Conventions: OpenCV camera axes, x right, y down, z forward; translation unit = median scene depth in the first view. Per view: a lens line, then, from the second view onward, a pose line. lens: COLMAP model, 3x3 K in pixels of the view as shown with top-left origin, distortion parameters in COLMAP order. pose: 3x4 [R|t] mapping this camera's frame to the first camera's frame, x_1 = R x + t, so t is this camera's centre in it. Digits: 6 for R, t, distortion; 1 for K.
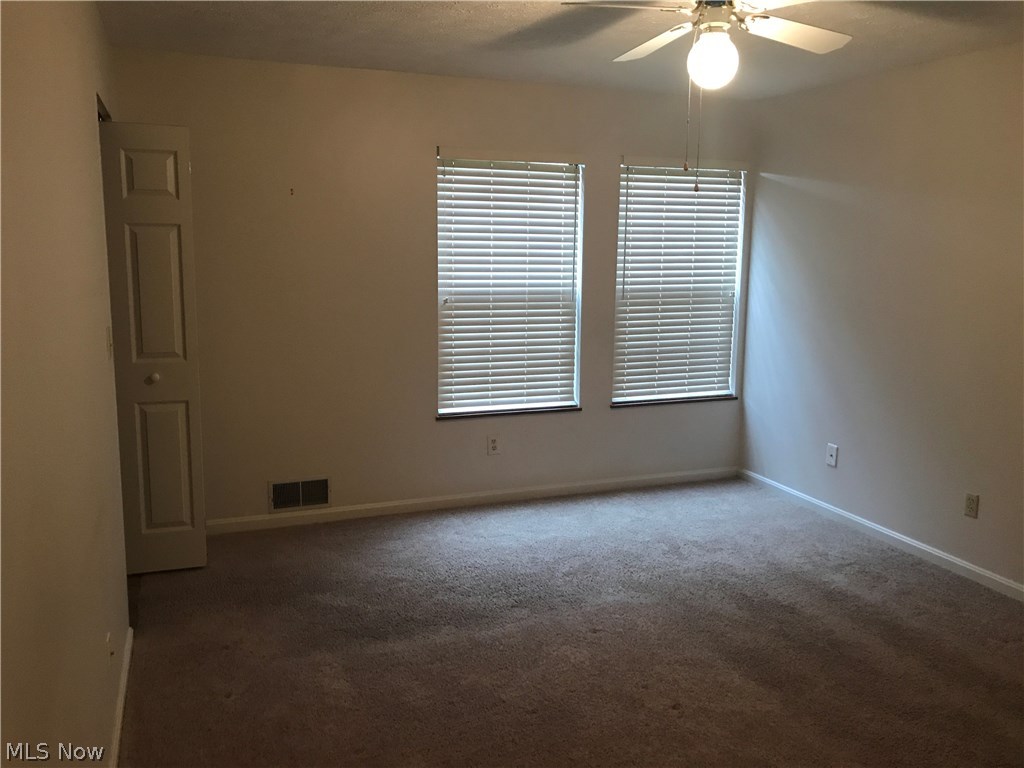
lens RADIAL K [[859.0, 0, 507.9], [0, 859.0, 379.9], [0, 0, 1]] dist [0.079032, -0.045080]
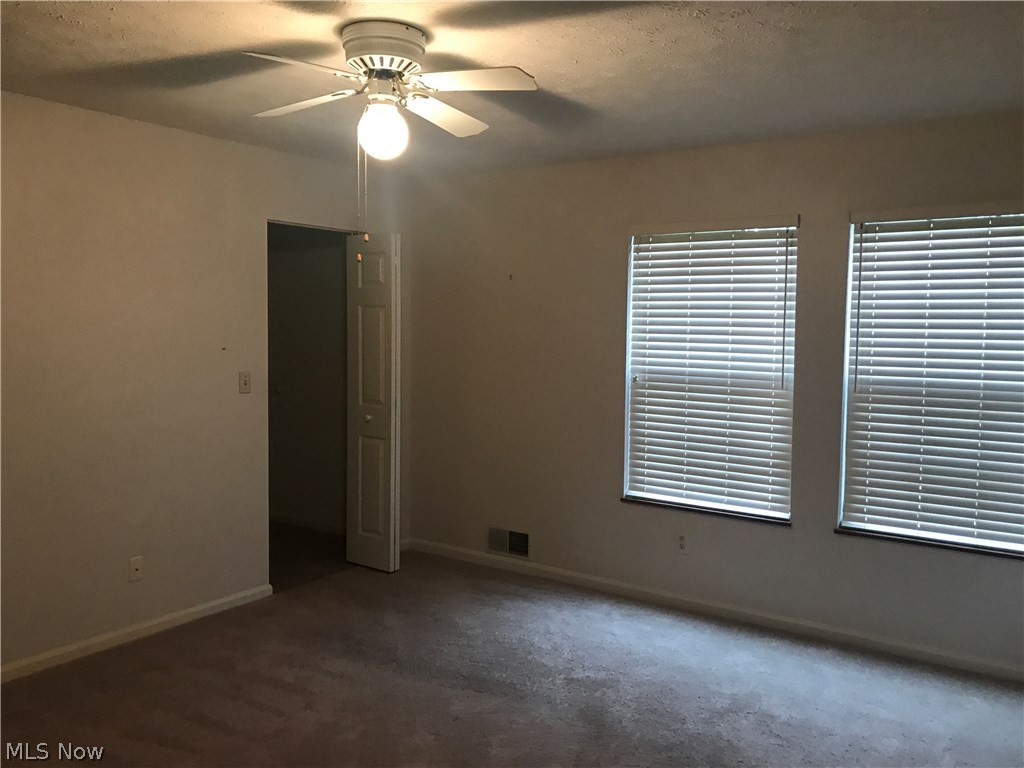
lens RADIAL K [[859.0, 0, 513.0], [0, 859.0, 379.4], [0, 0, 1]] dist [0.079032, -0.045080]
pose [[0.551871, 0.051807, -0.832319, 0.648097], [-0.143486, 0.989083, -0.033574, -0.037961], [0.821493, 0.137954, 0.553280, 0.342252]]
